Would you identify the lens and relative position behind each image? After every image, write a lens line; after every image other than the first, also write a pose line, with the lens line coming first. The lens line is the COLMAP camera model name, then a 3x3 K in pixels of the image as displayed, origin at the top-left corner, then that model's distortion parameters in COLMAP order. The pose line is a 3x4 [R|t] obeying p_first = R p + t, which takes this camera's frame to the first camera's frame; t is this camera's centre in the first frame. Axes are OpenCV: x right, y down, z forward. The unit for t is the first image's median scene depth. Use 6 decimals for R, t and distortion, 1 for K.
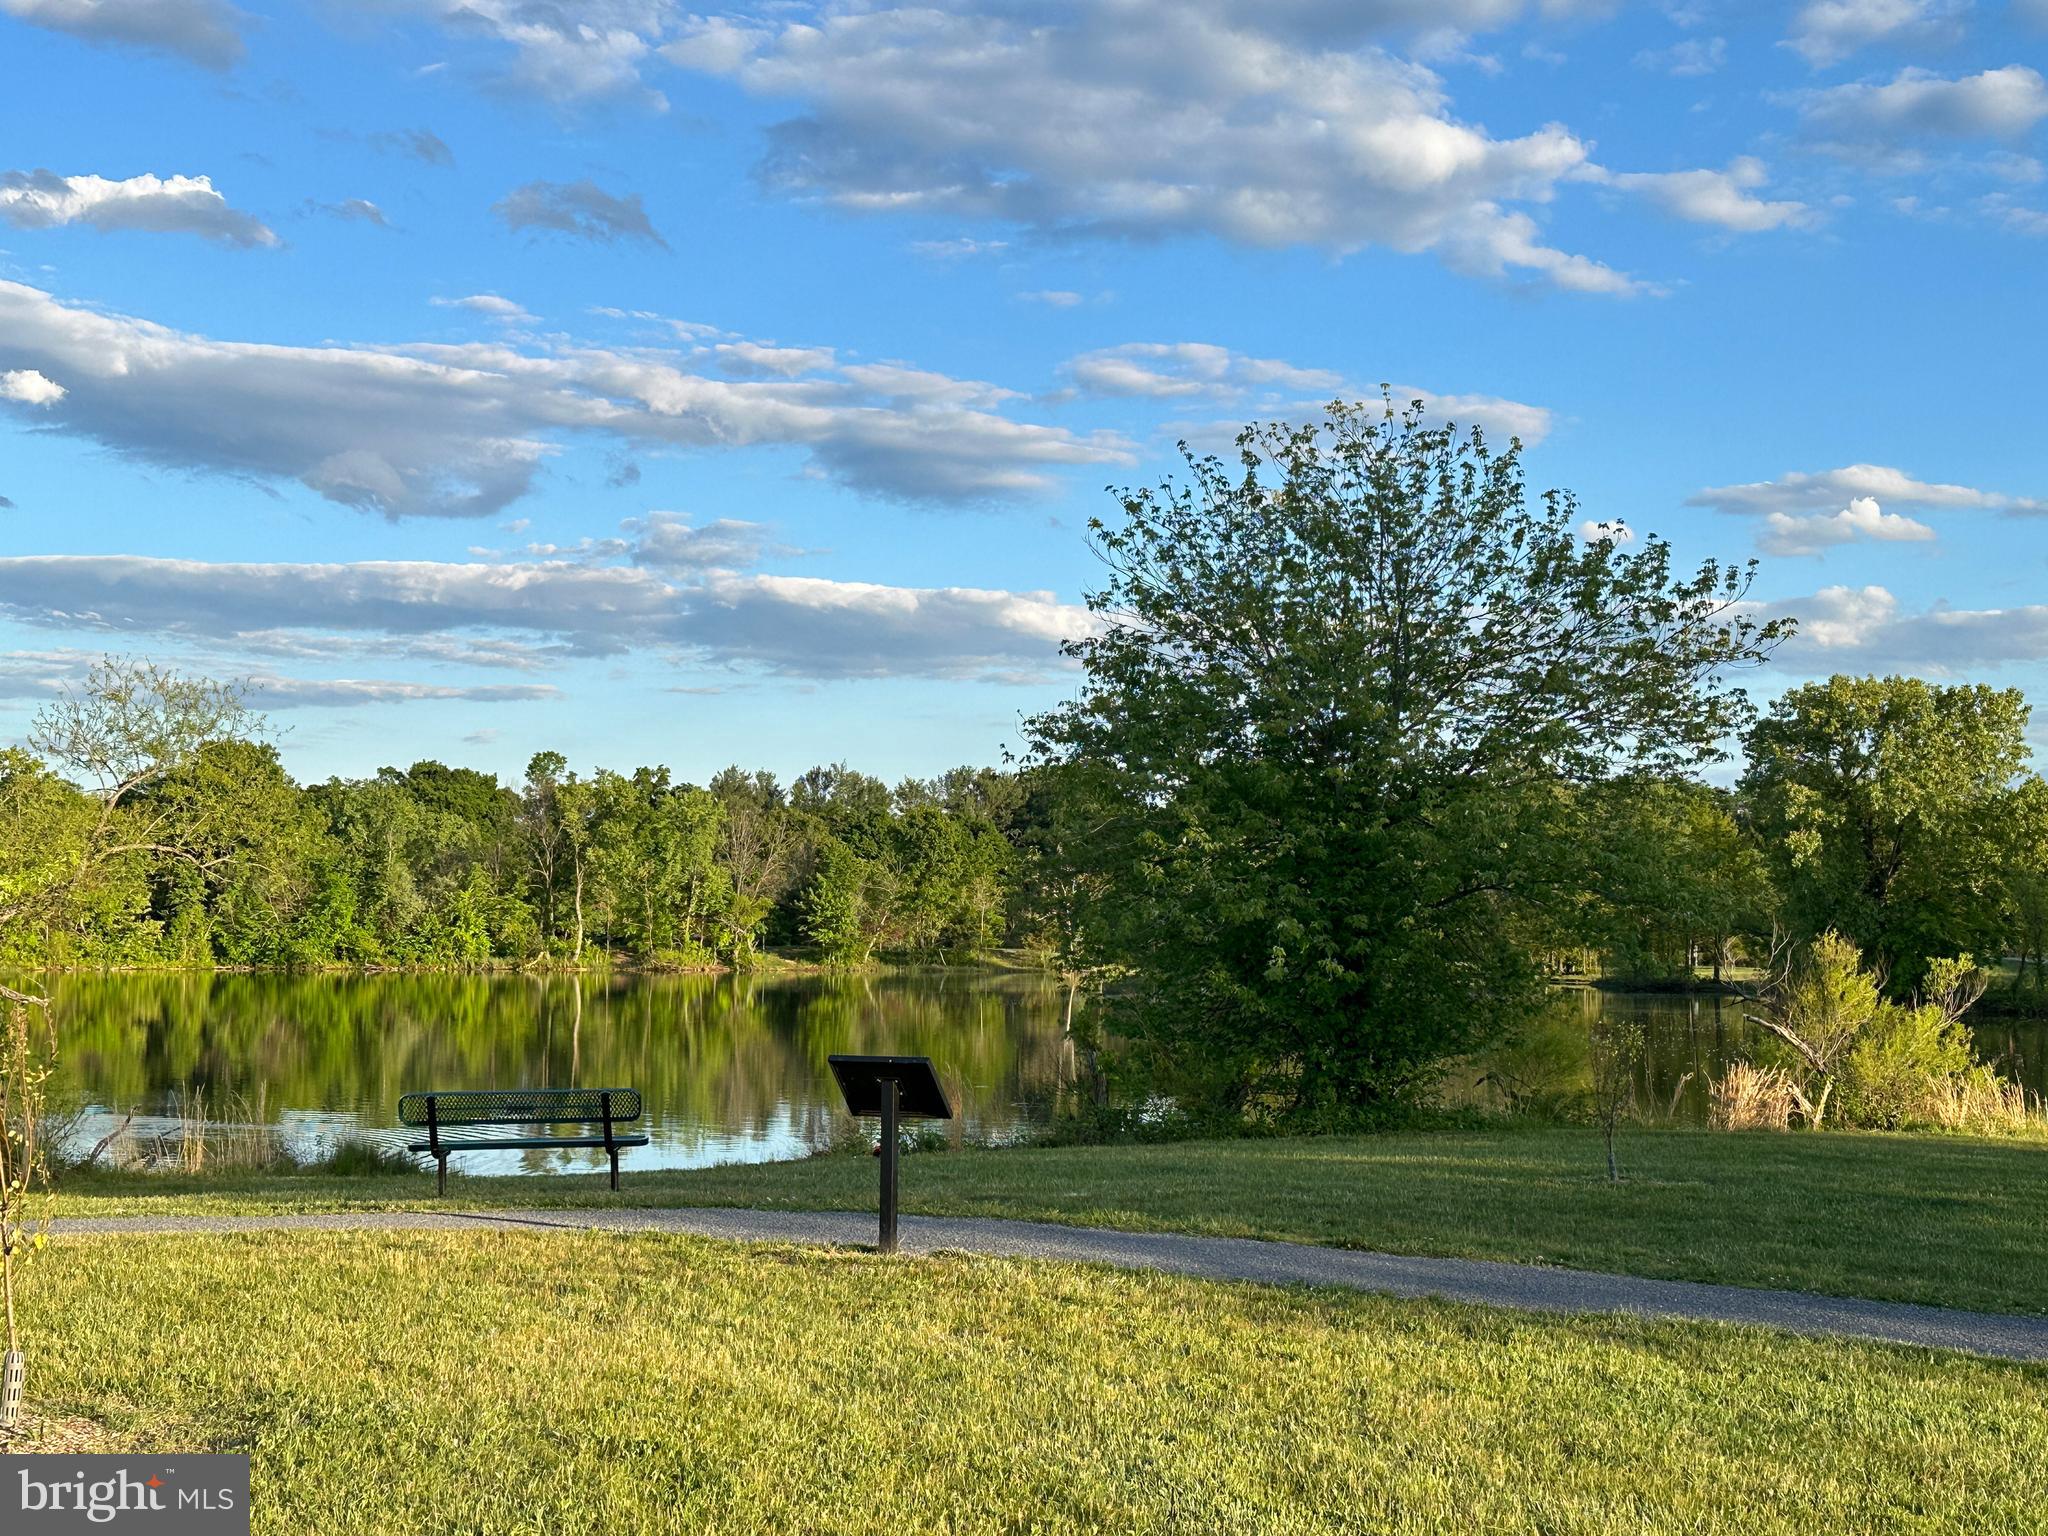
lens RADIAL K [[2758.9, 0, 1013.1], [0, 2758.9, 766.3], [0, 0, 1]] dist [0.178385, 0.000000]
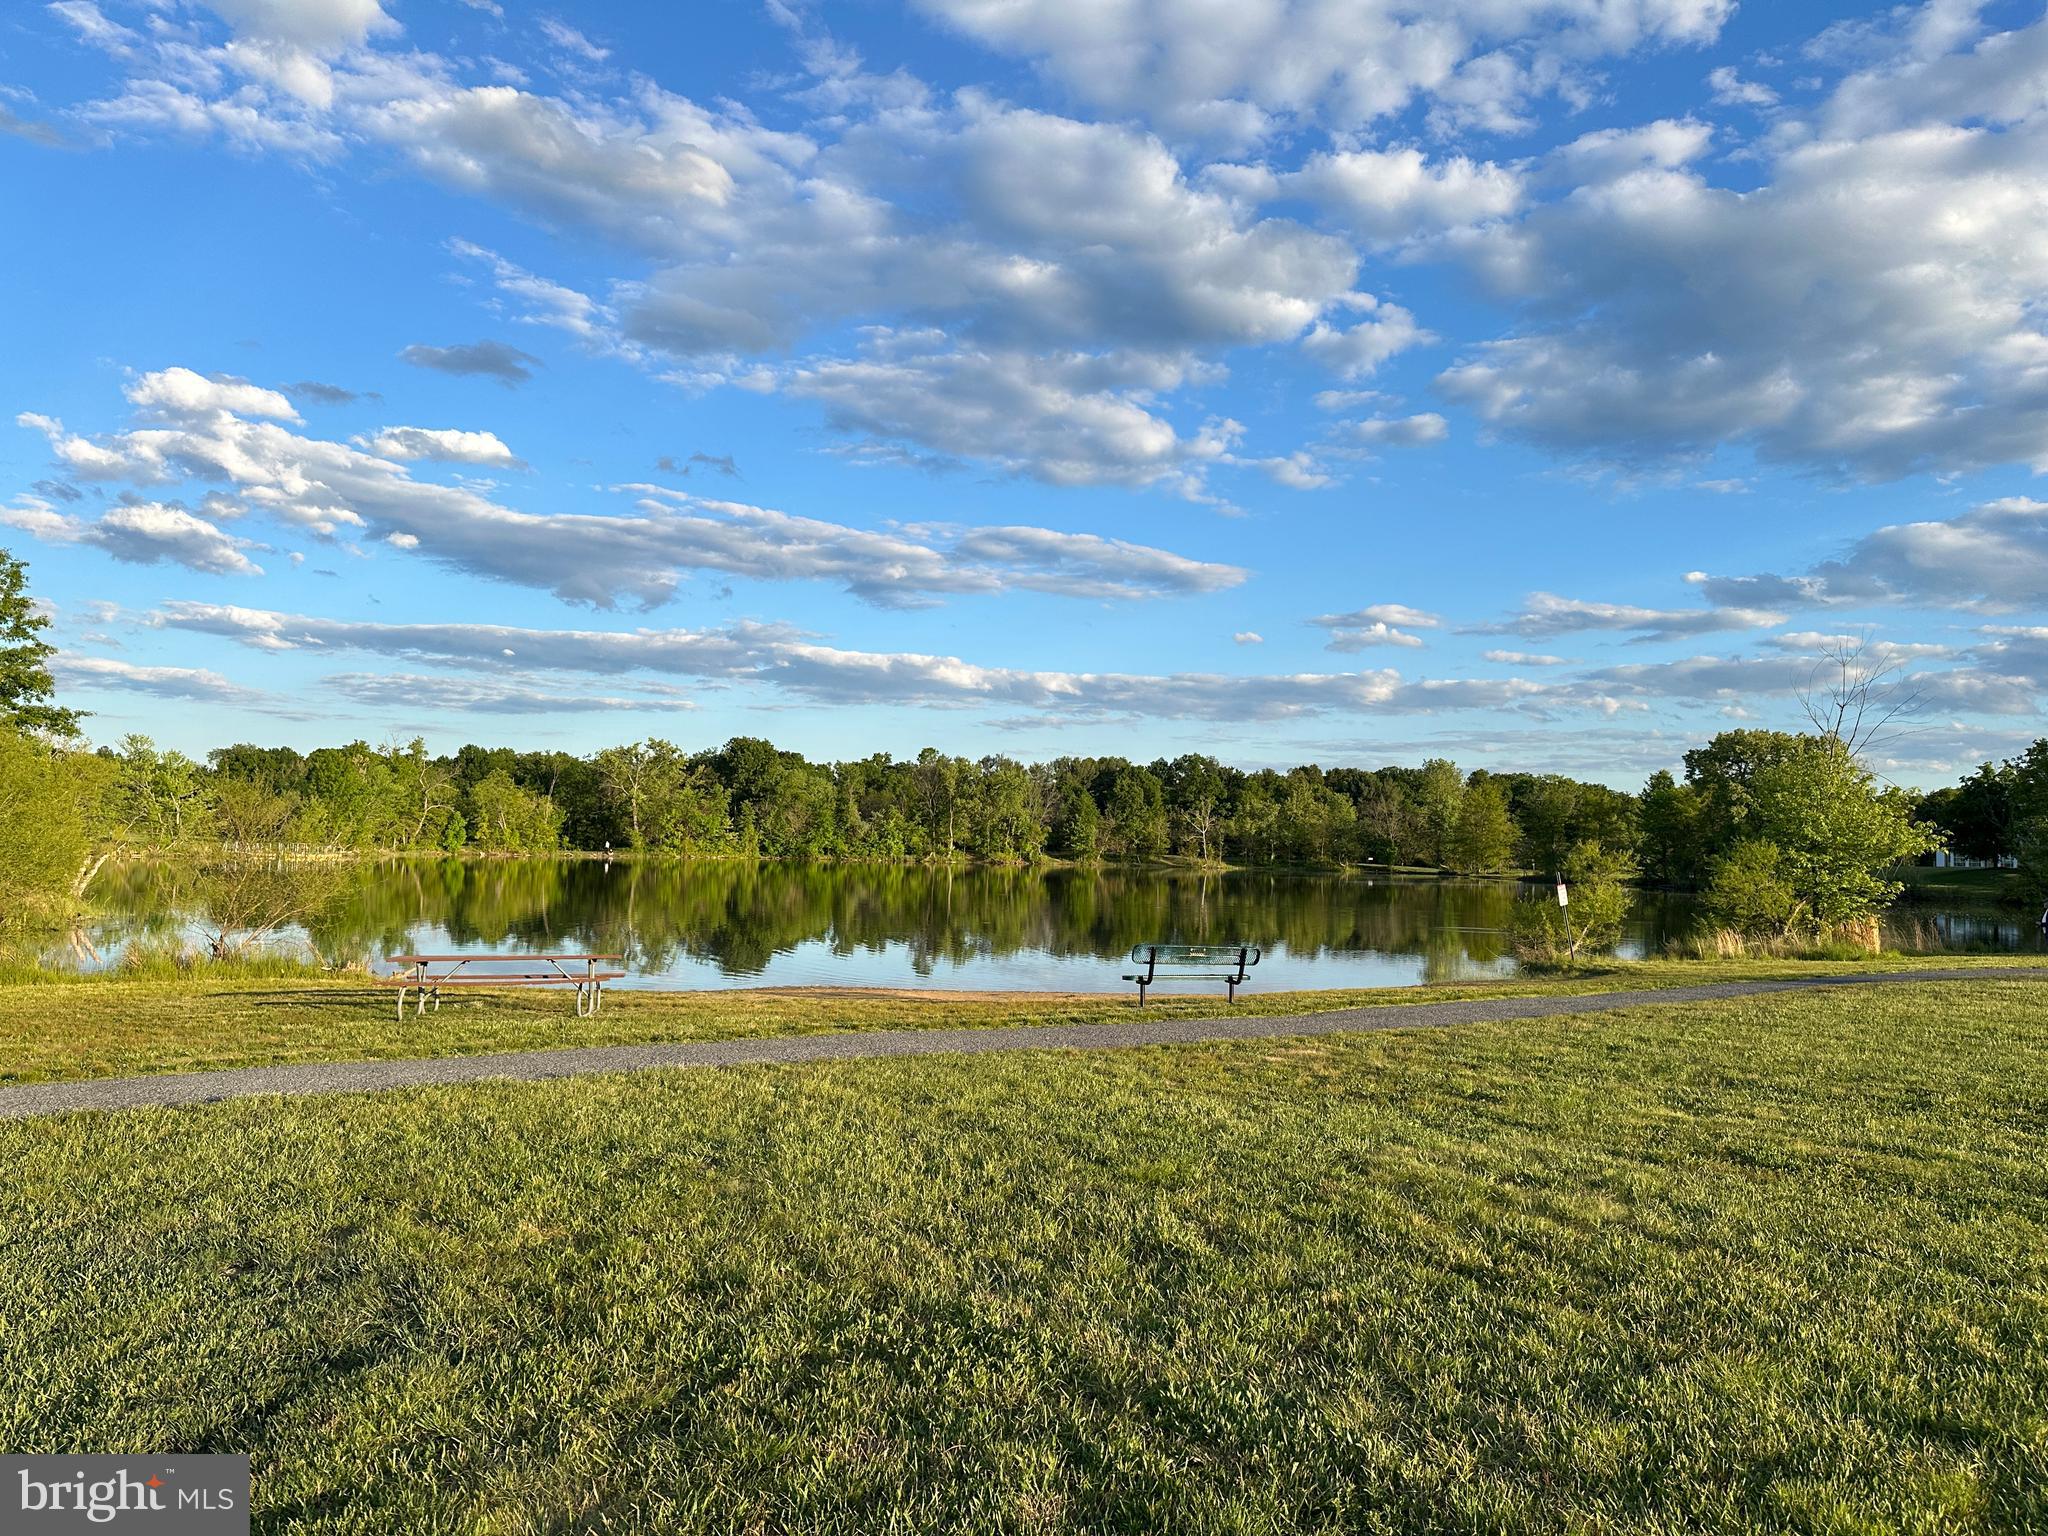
lens RADIAL K [[1434.9, 0, 1025.9], [0, 1434.9, 762.5], [0, 0, 1]] dist [0.060553, -0.029284]
pose [[0.996830, 0.020421, 0.076897, -0.181607], [-0.021019, 0.999755, 0.006973, -0.003499], [-0.076736, -0.008567, 0.997015, 0.008198]]
